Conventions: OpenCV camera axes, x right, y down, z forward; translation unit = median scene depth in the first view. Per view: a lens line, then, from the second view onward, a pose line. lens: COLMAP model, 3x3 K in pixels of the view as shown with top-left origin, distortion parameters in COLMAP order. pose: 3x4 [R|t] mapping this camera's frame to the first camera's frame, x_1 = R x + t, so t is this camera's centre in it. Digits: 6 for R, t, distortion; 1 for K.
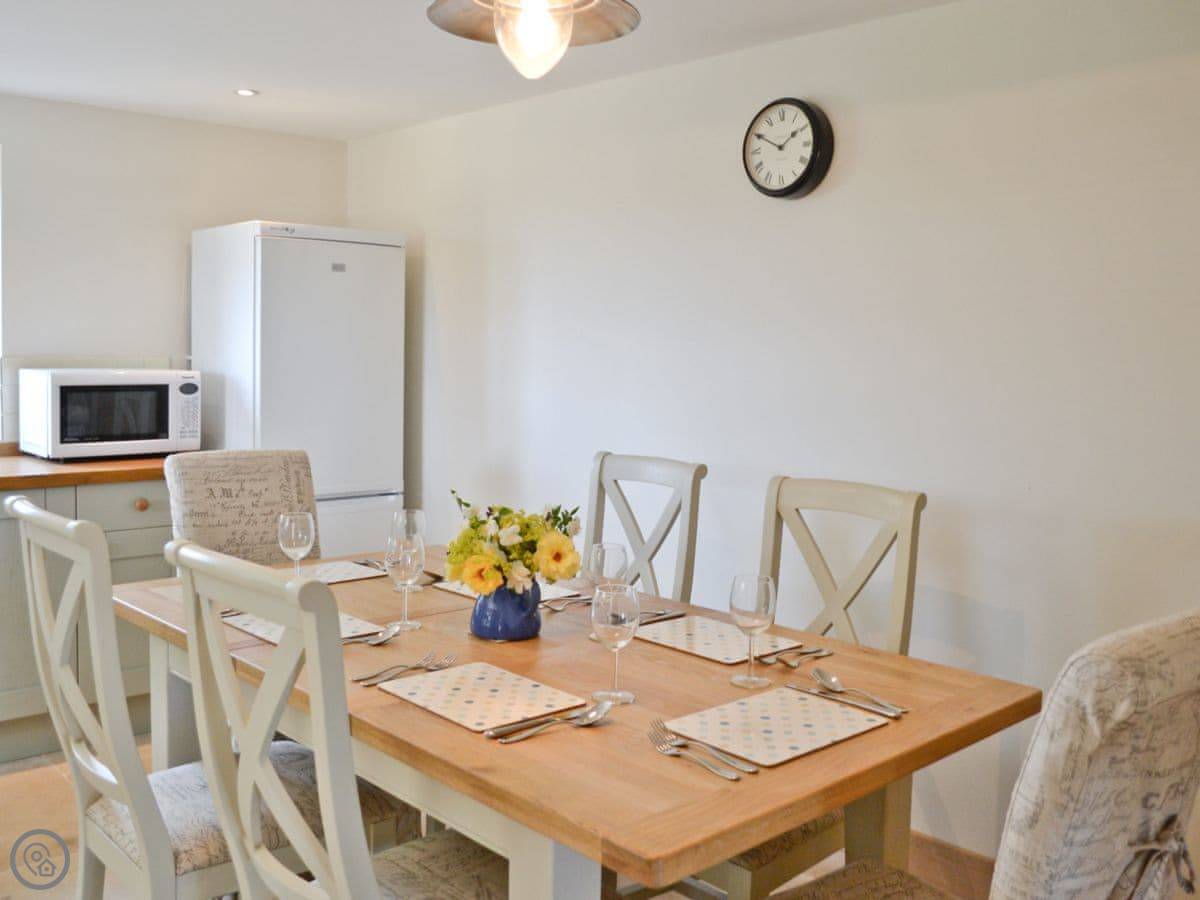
lens RADIAL K [[1108.8, 0, 600.0], [0, 1108.8, 450.0], [0, 0, 1]] dist [-0.090255, 0.003506]
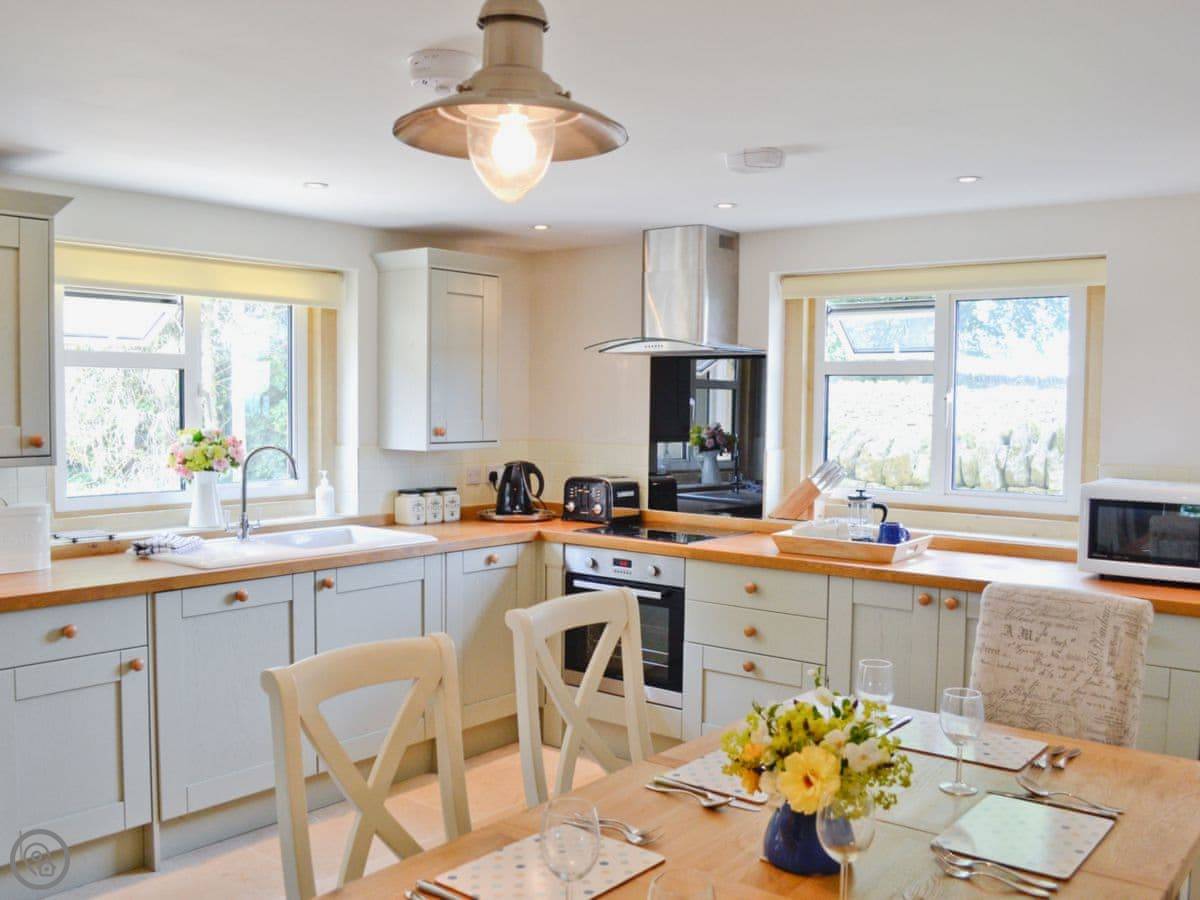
lens RADIAL K [[1108.8, 0, 600.0], [0, 1108.8, 450.0], [0, 0, 1]] dist [-0.090255, 0.003506]
pose [[0.142240, 0.030324, -0.989368, 0.472086], [-0.103547, 0.994502, 0.015594, -0.085755], [0.984401, 0.100228, 0.144598, 0.511631]]
